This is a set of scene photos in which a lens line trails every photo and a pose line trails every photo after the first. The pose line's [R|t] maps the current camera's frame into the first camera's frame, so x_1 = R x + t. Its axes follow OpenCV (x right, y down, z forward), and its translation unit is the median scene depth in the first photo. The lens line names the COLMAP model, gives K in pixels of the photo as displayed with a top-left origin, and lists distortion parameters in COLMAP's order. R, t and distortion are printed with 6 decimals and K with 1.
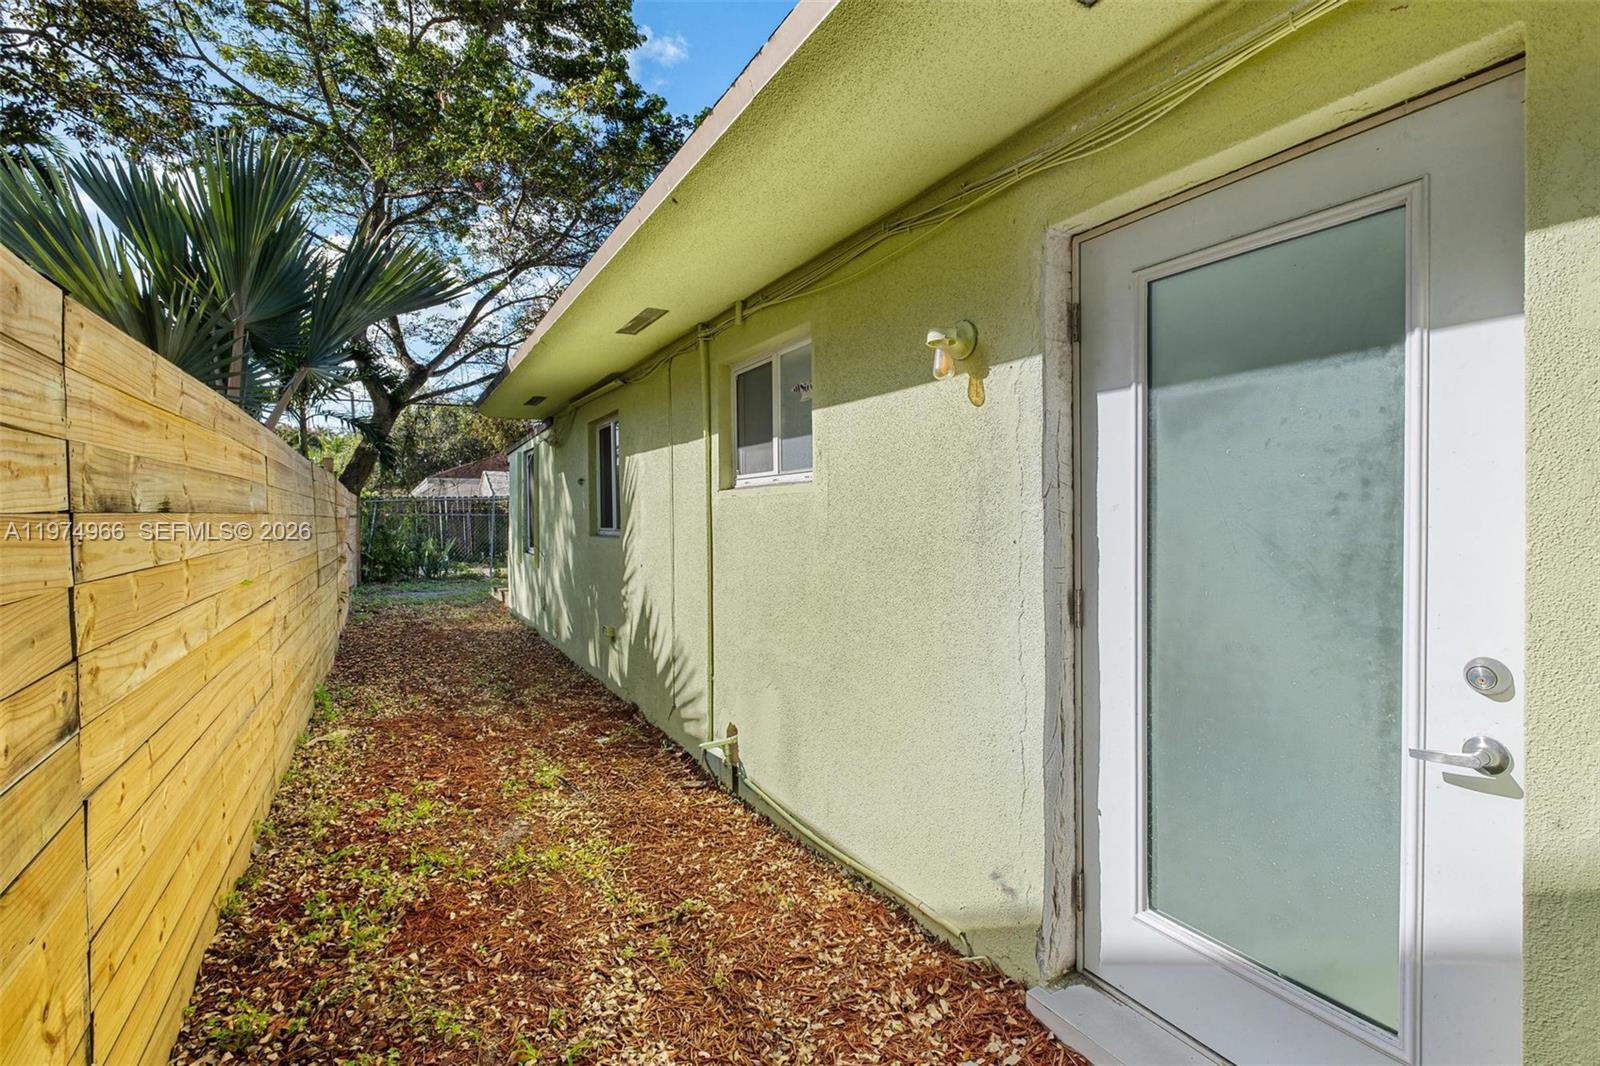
lens RADIAL K [[707.9, 0, 816.3], [0, 707.9, 521.0], [0, 0, 1]] dist [0.000712, -0.000997]
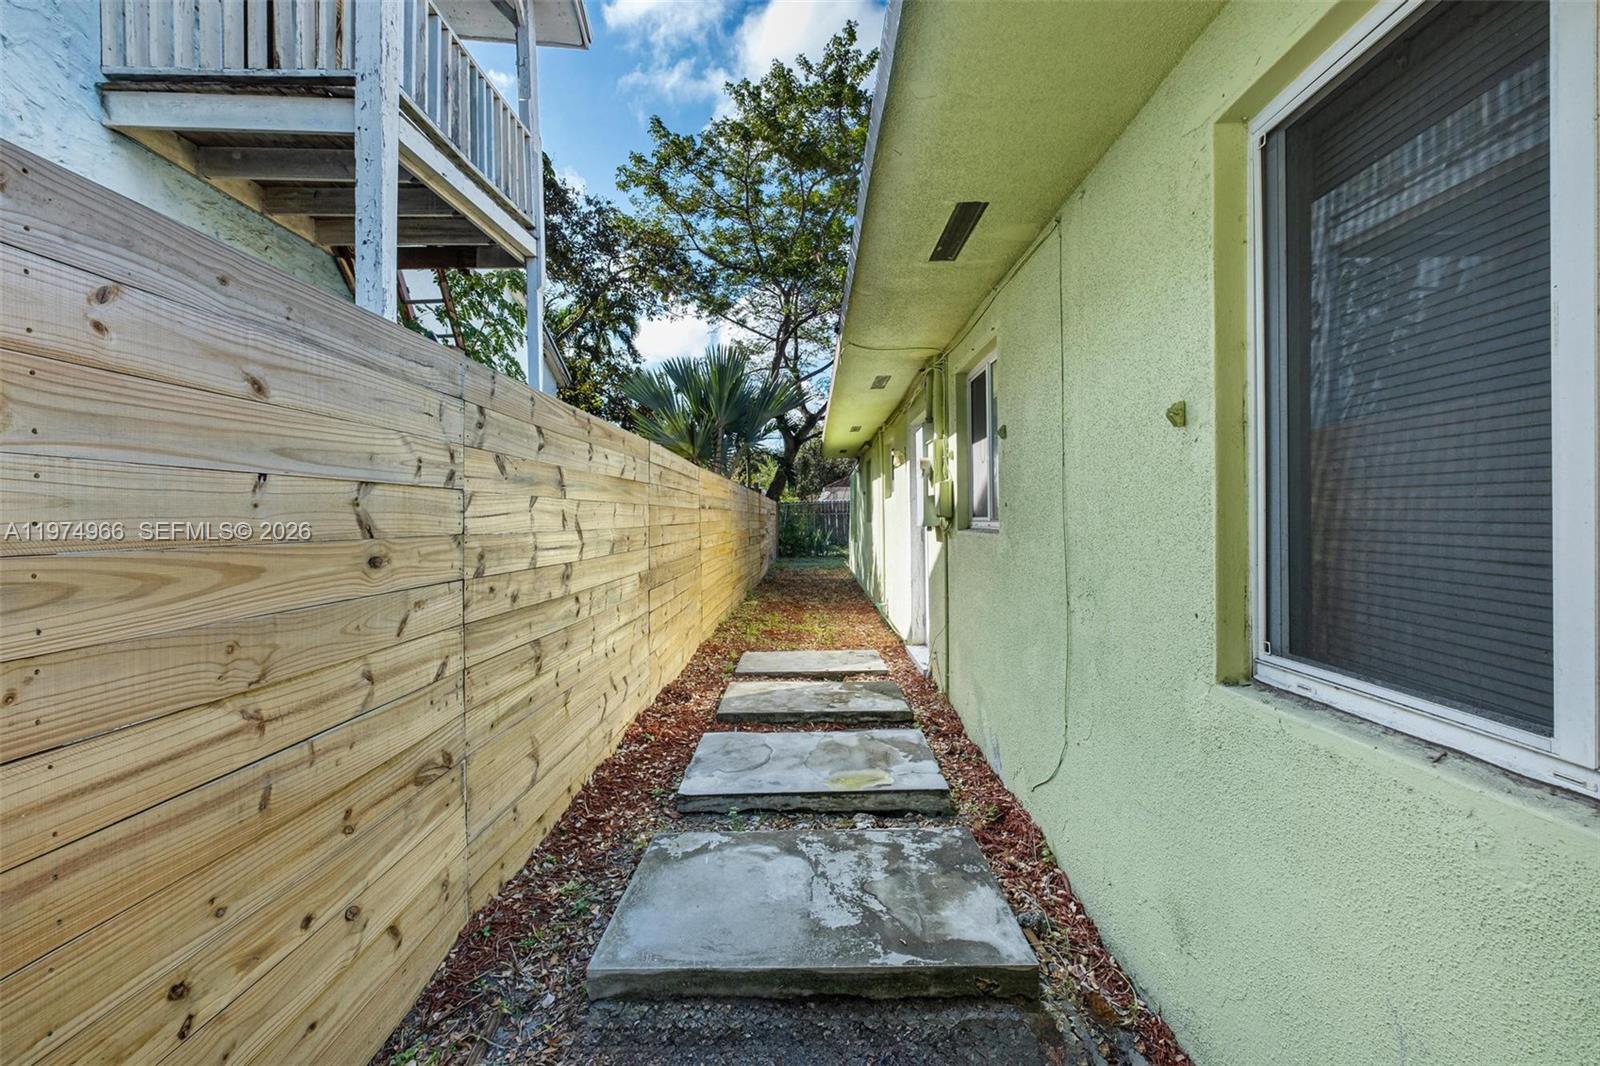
lens RADIAL K [[707.9, 0, 816.3], [0, 707.9, 521.0], [0, 0, 1]] dist [0.000712, -0.000997]
pose [[0.856761, 0.000751, -0.515713, 0.270091], [-0.001461, 0.999998, -0.000972, 0.009607], [0.515712, 0.001586, 0.856761, -0.344278]]
